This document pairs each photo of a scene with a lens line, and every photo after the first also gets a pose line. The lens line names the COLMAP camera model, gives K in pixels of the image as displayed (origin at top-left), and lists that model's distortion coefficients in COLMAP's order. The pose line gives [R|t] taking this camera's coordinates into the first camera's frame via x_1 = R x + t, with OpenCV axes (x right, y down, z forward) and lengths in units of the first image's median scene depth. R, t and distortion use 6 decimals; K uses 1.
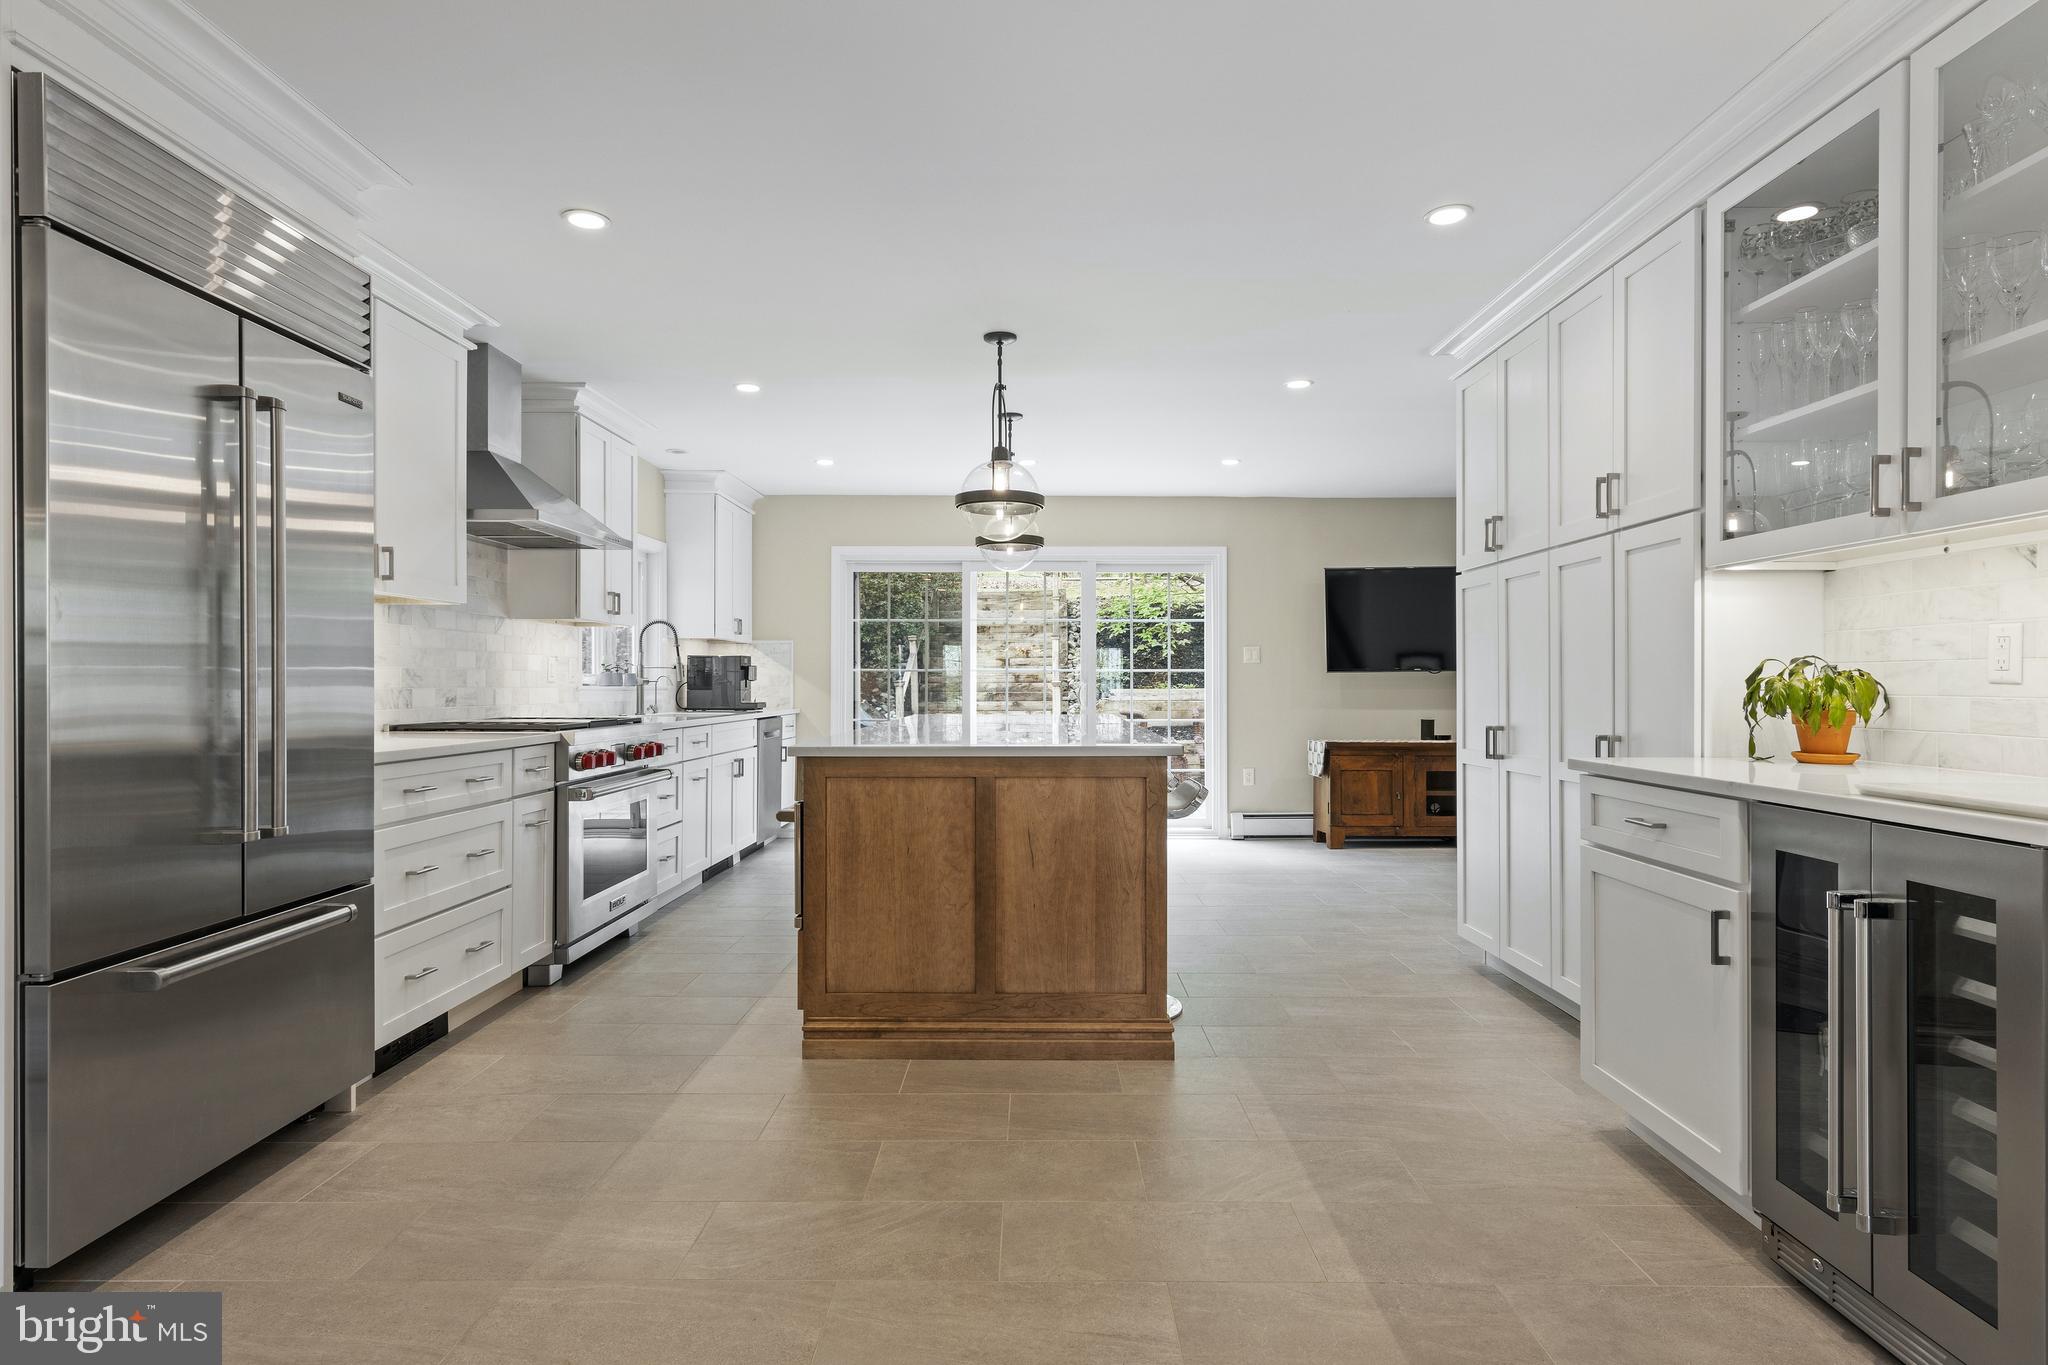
lens RADIAL K [[1087.2, 0, 1025.9], [0, 1087.2, 687.2], [0, 0, 1]] dist [-0.003073, -0.000503]
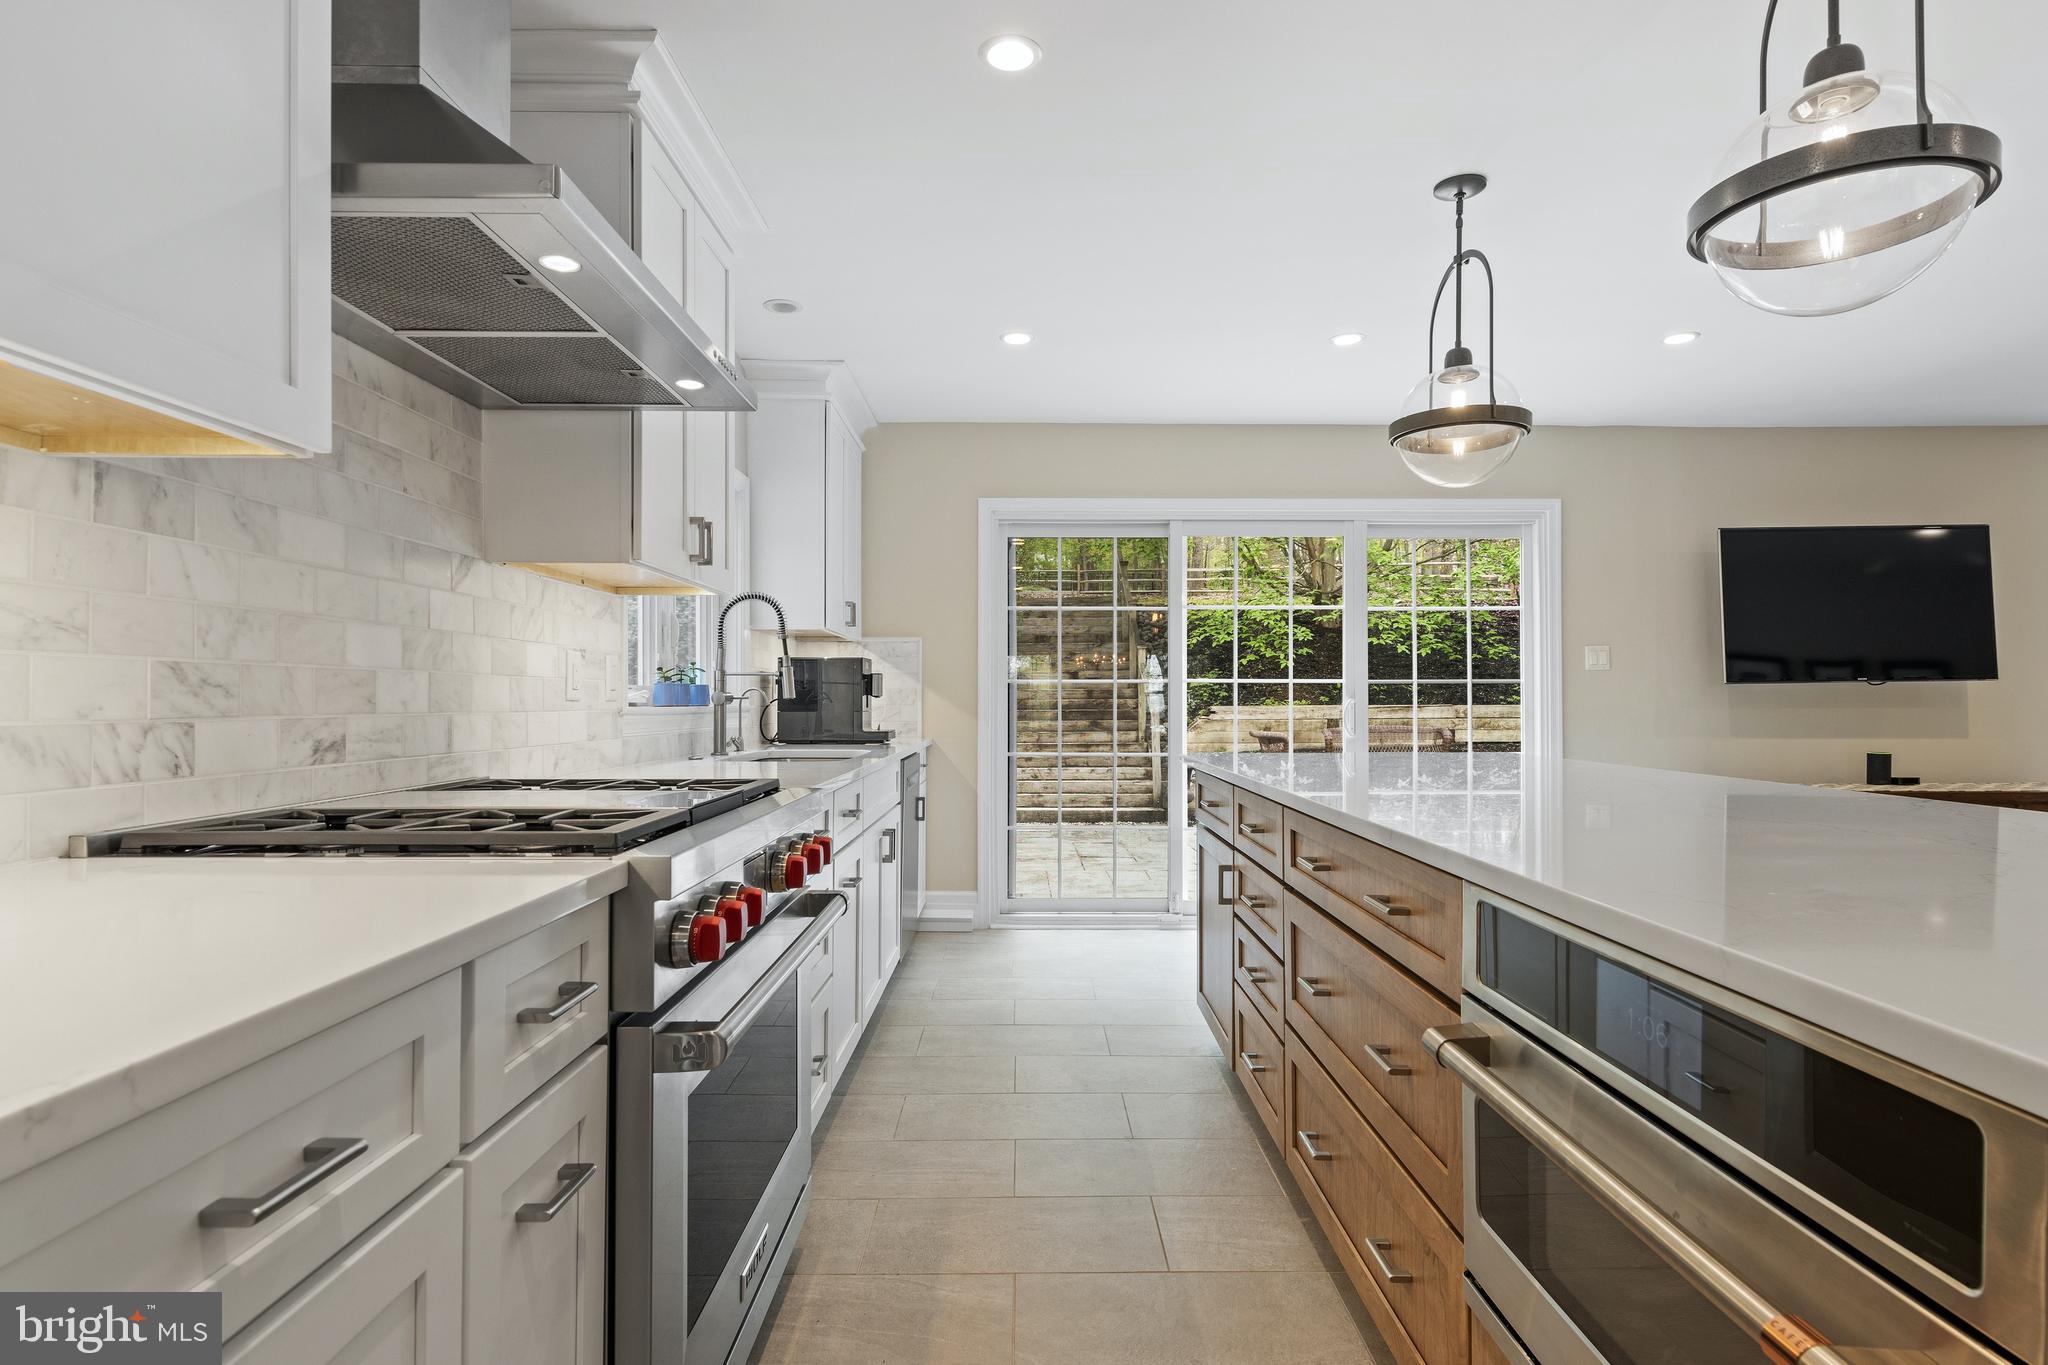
lens RADIAL K [[1049.2, 0, 1029.3], [0, 1049.2, 701.2], [0, 0, 1]] dist [0.004448, -0.000813]
pose [[0.999859, -0.001240, 0.016751, -0.180675], [0.001265, 0.999998, -0.001490, -0.002407], [-0.016749, 0.001511, 0.999859, 0.394273]]
